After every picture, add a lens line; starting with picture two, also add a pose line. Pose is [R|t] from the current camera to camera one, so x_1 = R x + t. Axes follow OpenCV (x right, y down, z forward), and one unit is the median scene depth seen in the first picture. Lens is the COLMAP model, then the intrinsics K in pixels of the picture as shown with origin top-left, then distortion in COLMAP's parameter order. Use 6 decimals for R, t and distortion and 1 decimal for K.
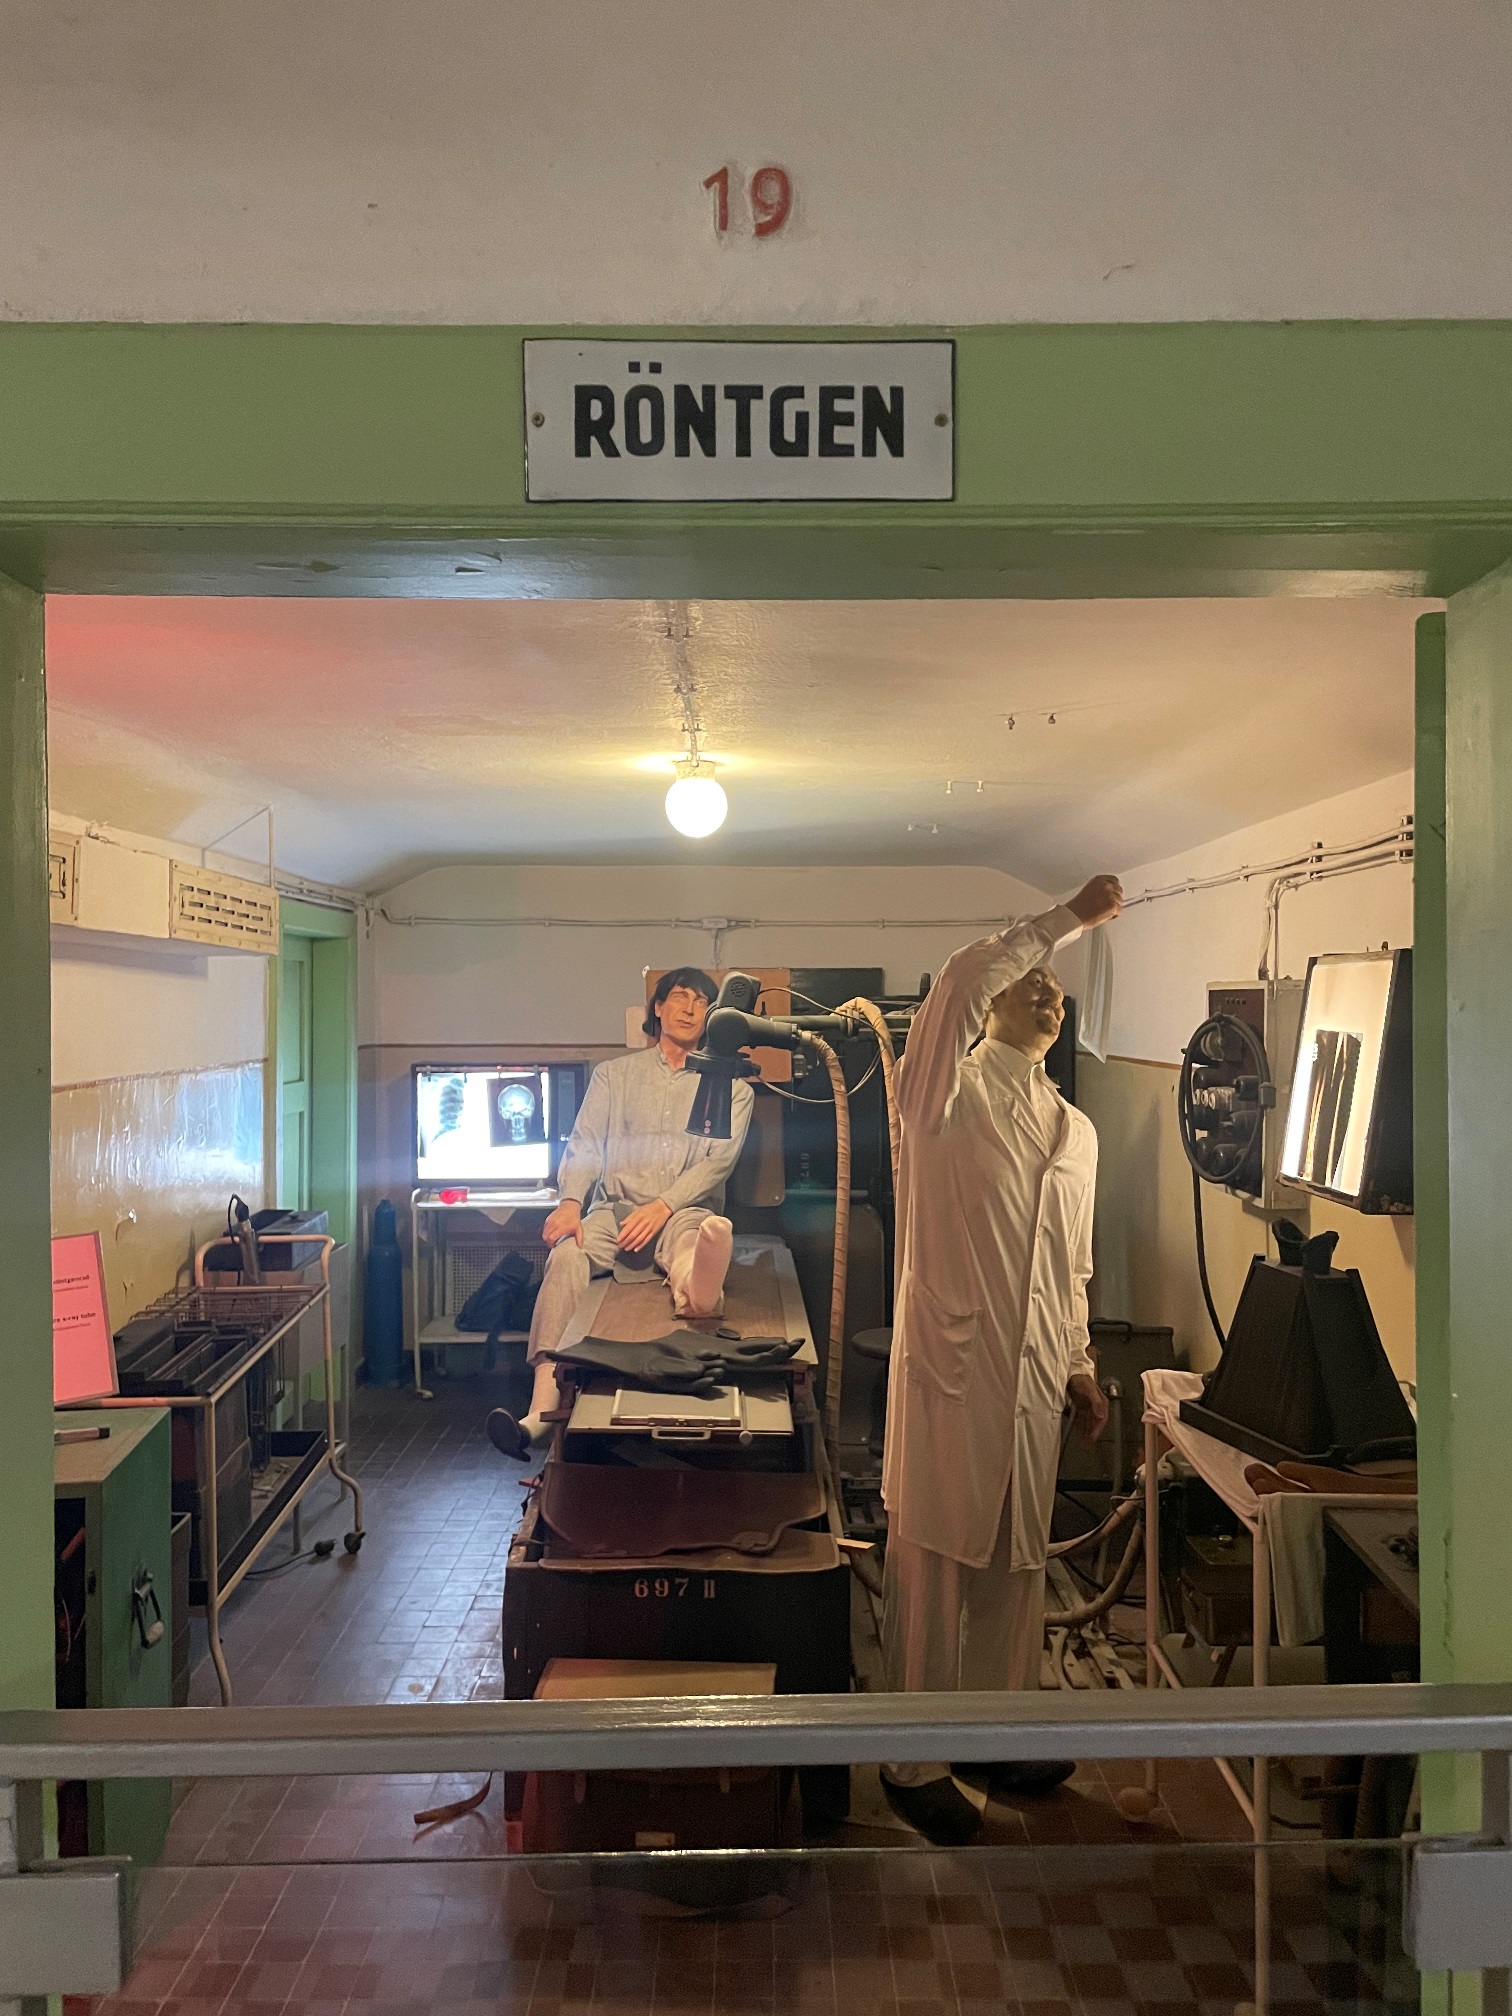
lens RADIAL K [[1539.0, 0, 762.2], [0, 1539.0, 999.4], [0, 0, 1]] dist [0.048689, -0.007763]
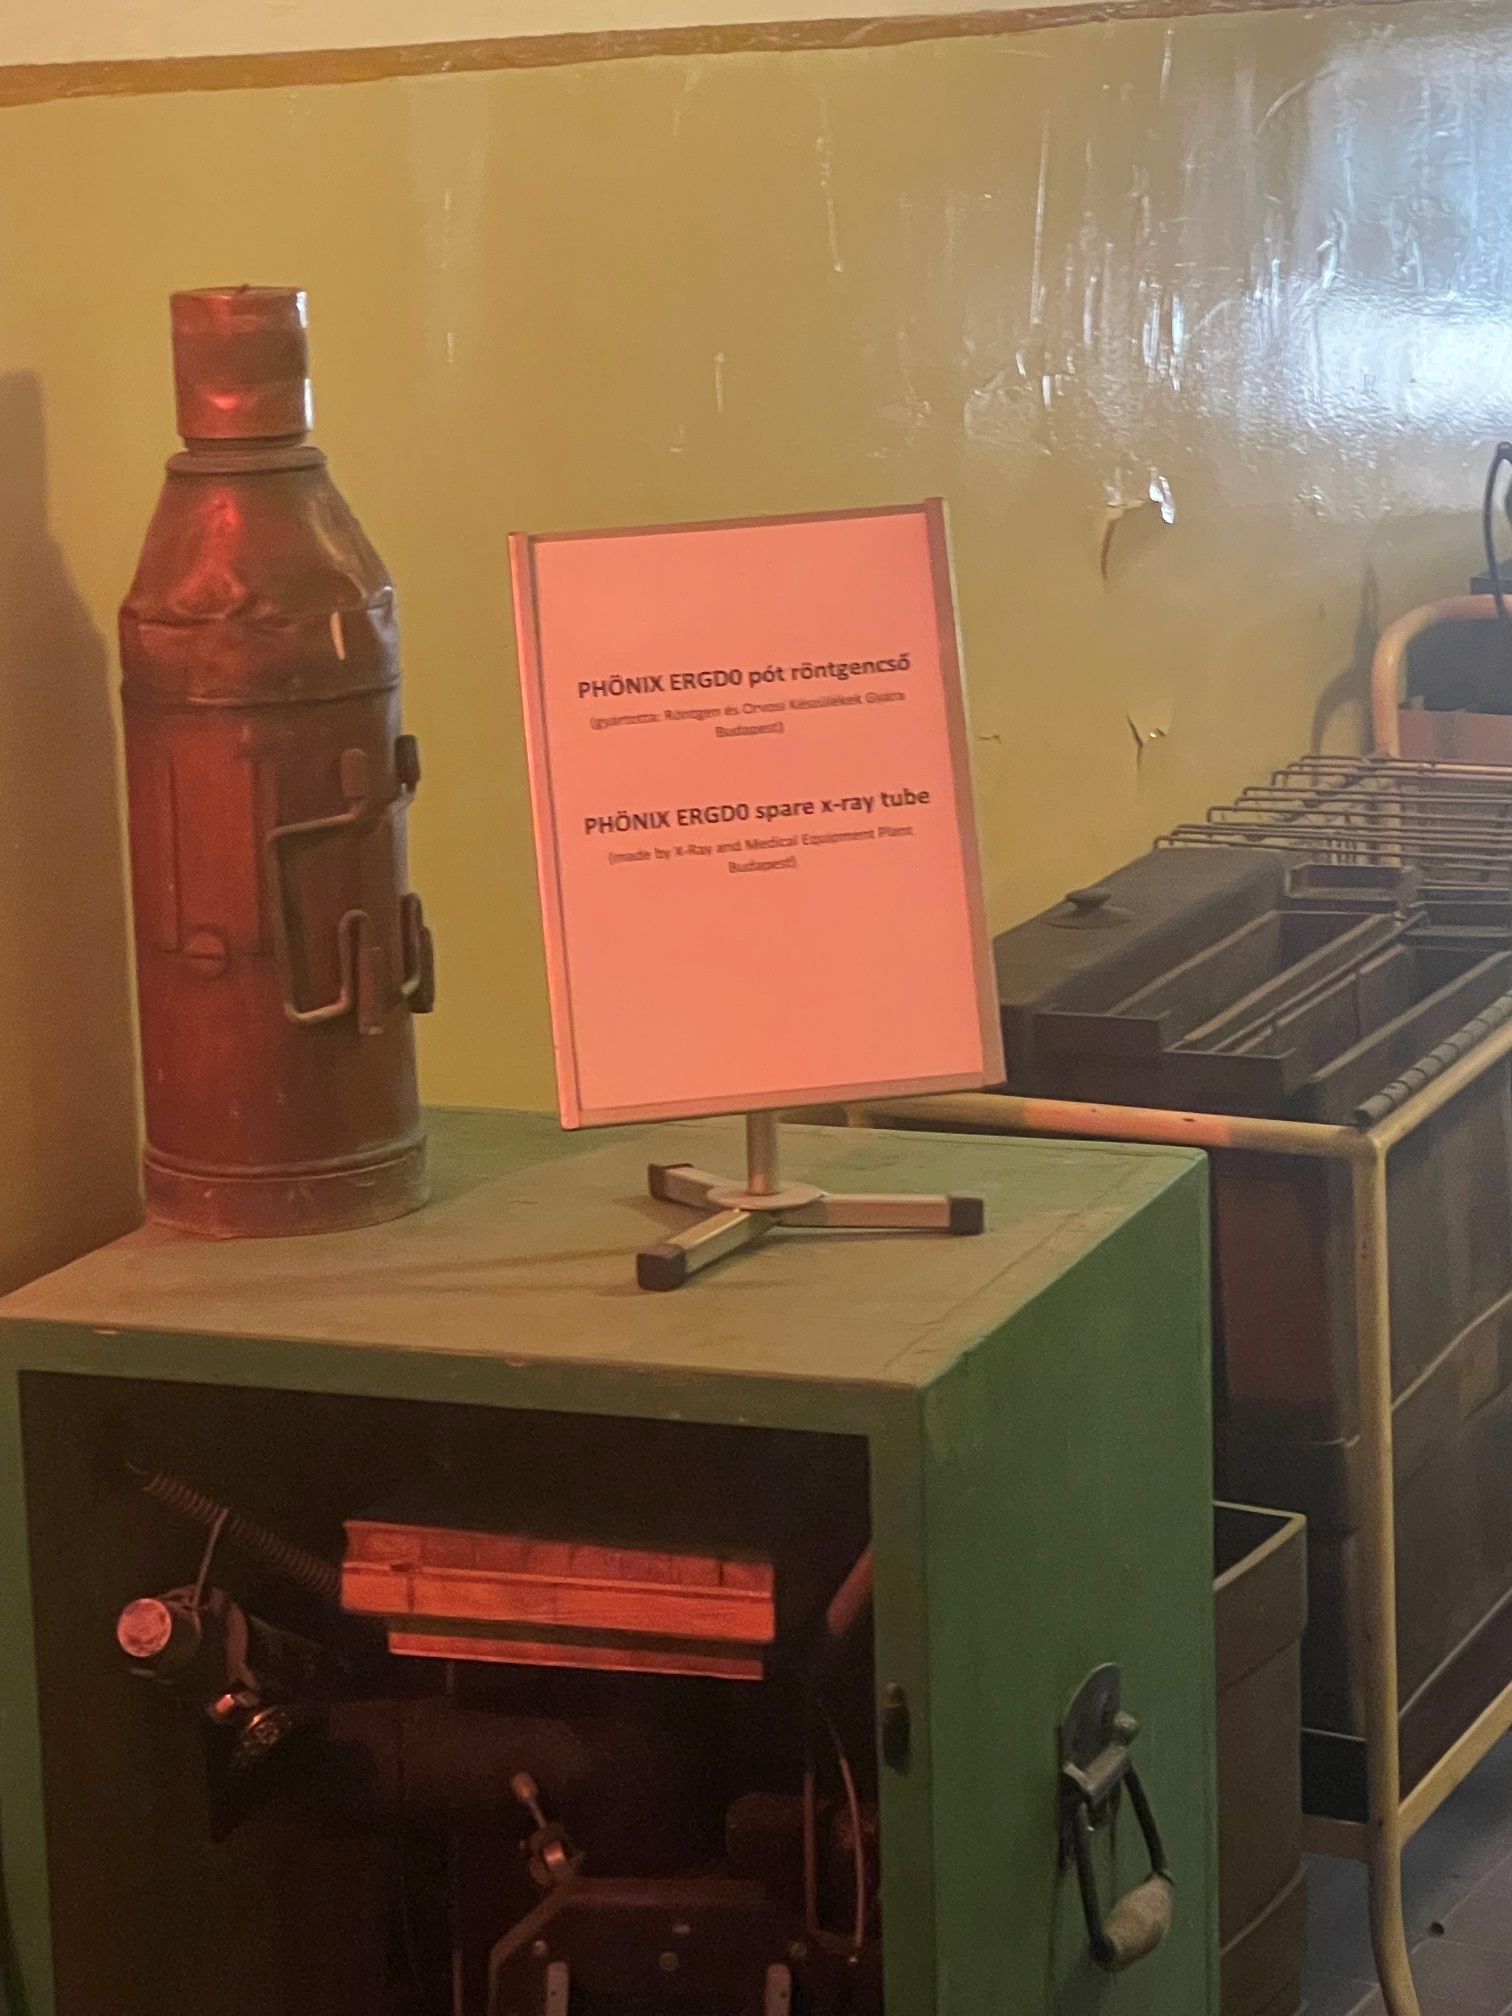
lens RADIAL K [[4886.2, 0, 756.7], [0, 4886.2, 1003.8], [0, 0, 1]] dist [0.135491, 0.000000]
pose [[0.875823, 0.082933, -0.475453, -0.033184], [0.021331, 0.977512, 0.209800, 0.045591], [0.482161, -0.193890, 0.854358, 0.194009]]
